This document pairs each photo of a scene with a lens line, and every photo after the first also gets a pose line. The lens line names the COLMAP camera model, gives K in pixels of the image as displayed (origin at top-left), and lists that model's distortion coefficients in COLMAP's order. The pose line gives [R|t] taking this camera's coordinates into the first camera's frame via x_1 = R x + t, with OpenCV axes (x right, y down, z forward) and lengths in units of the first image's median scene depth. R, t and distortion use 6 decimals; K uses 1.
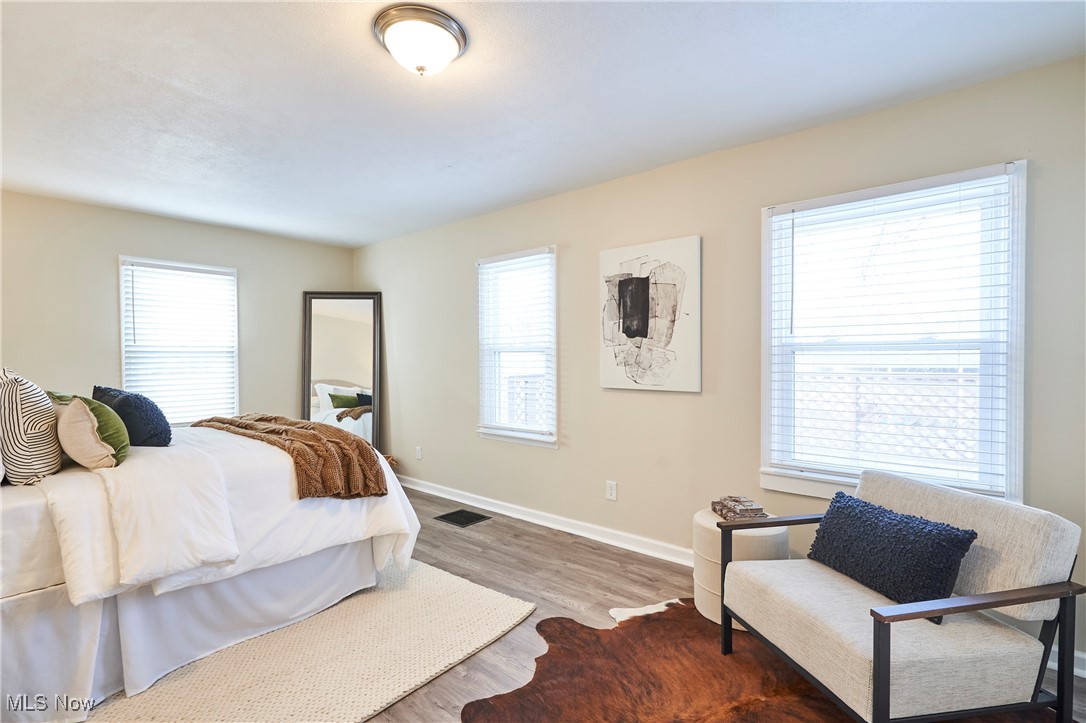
lens RADIAL K [[503.1, 0, 543.0], [0, 503.1, 361.5], [0, 0, 1]] dist [0.003972, 0.000665]
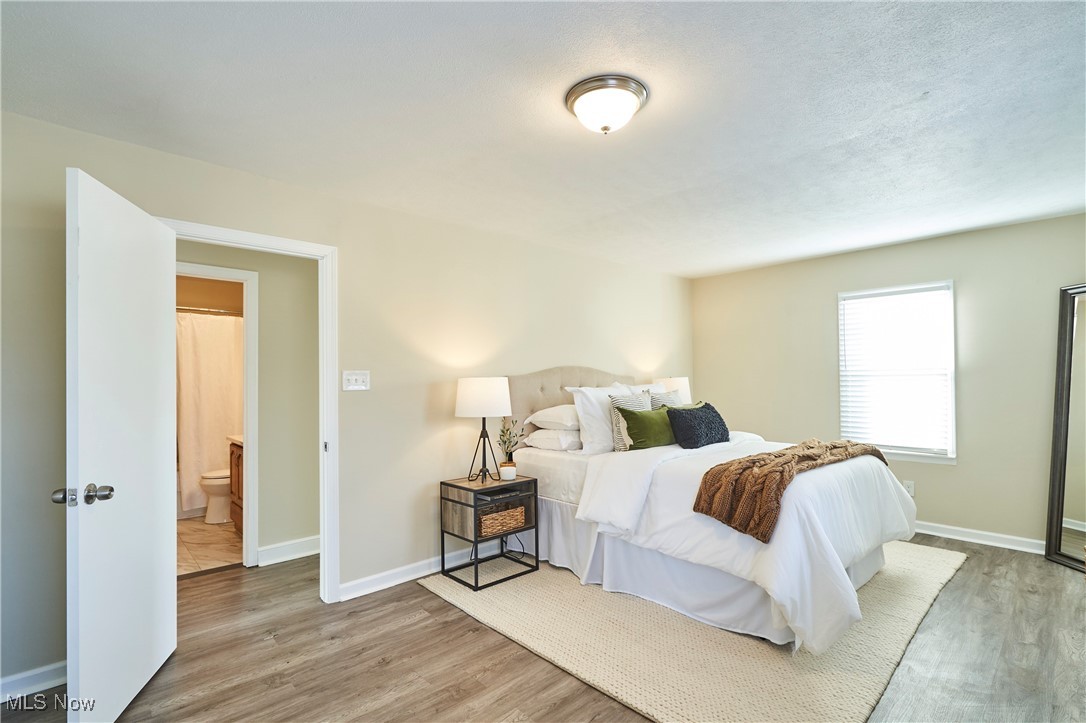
lens RADIAL K [[499.7, 0, 542.0], [0, 499.7, 367.4], [0, 0, 1]] dist [-0.004119, 0.000252]
pose [[-0.108867, -0.017678, -0.993899, 0.616626], [-0.003256, 0.999843, -0.017427, -0.026023], [0.994051, 0.001339, -0.108907, 0.713539]]
